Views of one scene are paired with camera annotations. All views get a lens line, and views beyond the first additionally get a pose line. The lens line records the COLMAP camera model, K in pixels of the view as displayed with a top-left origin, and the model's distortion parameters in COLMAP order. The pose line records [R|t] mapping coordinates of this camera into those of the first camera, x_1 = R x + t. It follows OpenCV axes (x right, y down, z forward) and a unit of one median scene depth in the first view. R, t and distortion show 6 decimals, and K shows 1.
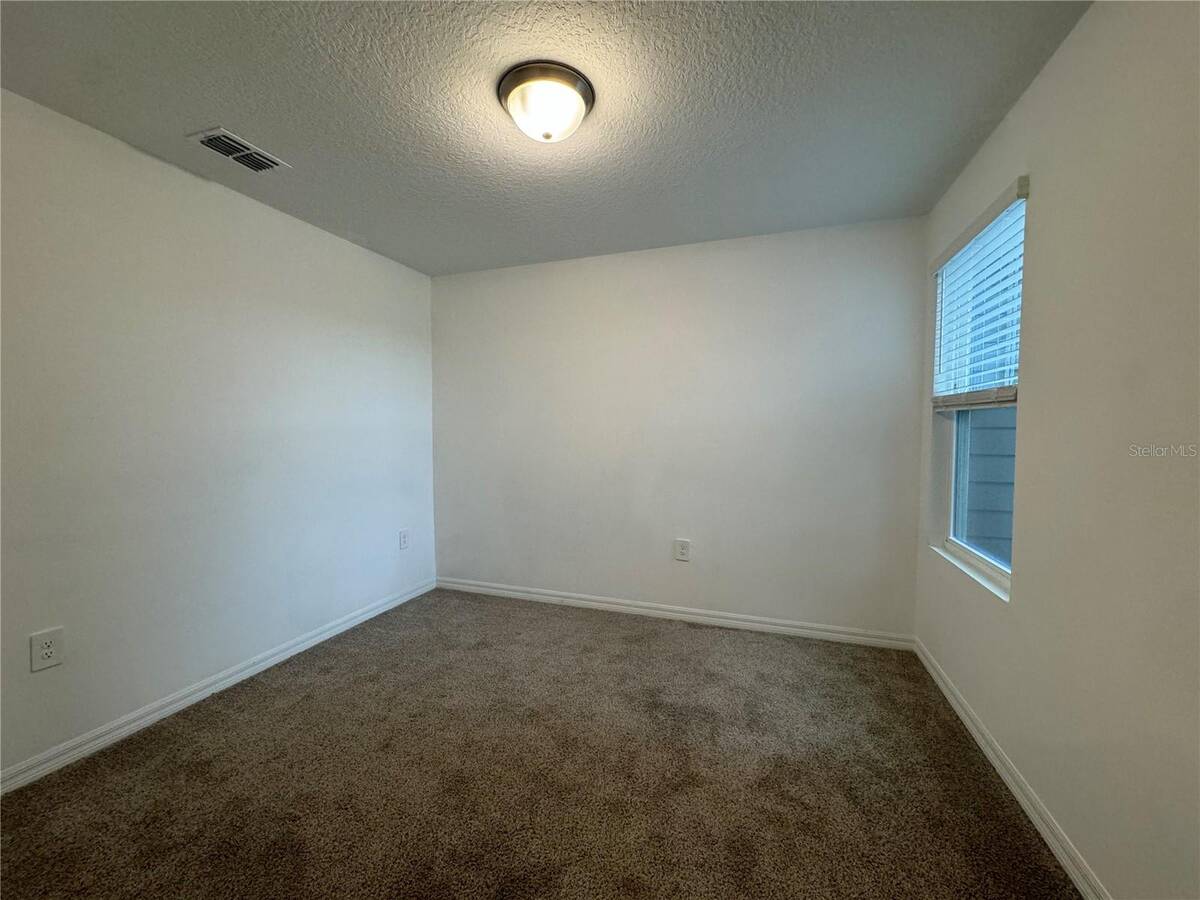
lens RADIAL K [[481.6, 0, 600.0], [0, 481.6, 450.0], [0, 0, 1]] dist [-0.001410, -0.000119]
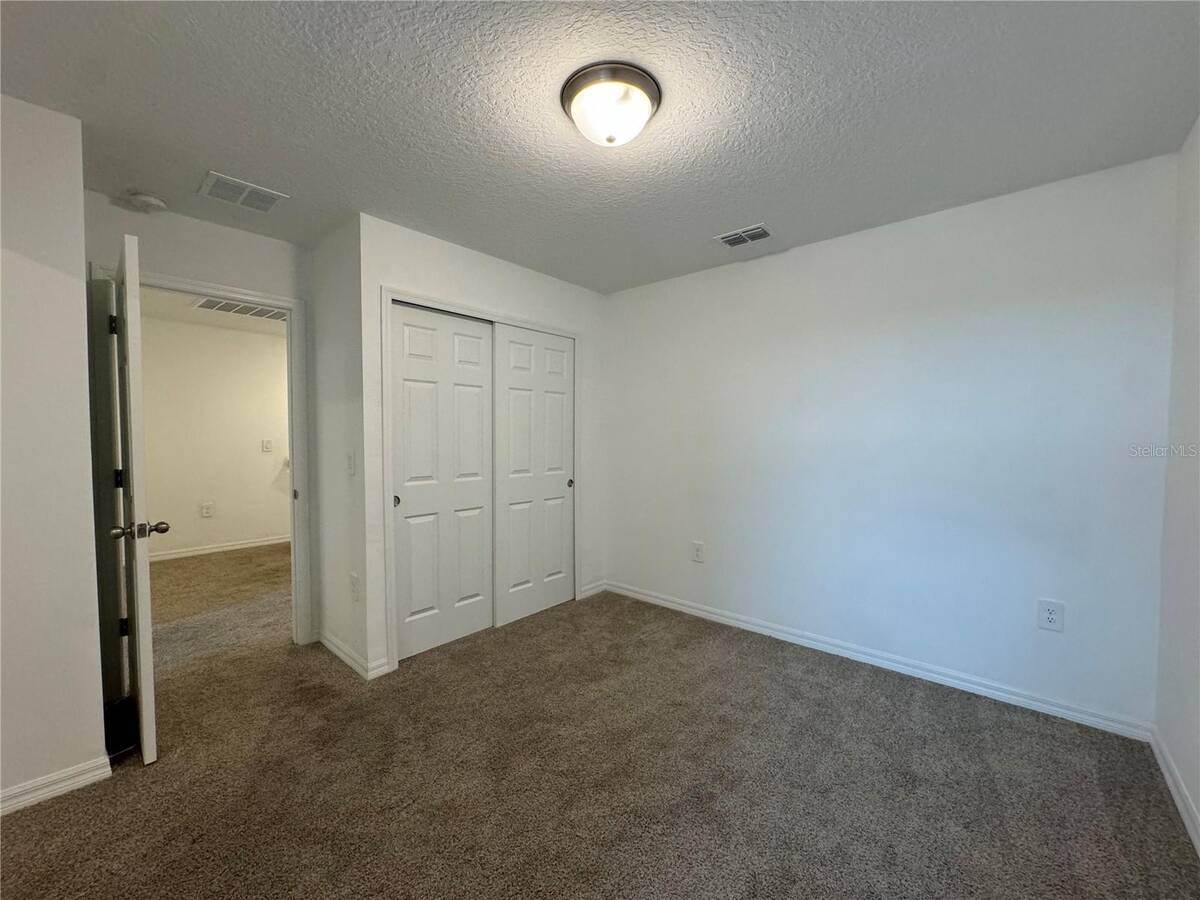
lens RADIAL K [[499.8, 0, 622.7], [0, 499.8, 446.0], [0, 0, 1]] dist [0.028343, -0.000146]
pose [[-0.336244, 0.025739, -0.941423, 0.686443], [-0.050371, 0.997704, 0.045269, -0.069084], [0.940427, 0.062642, -0.334176, 1.117435]]
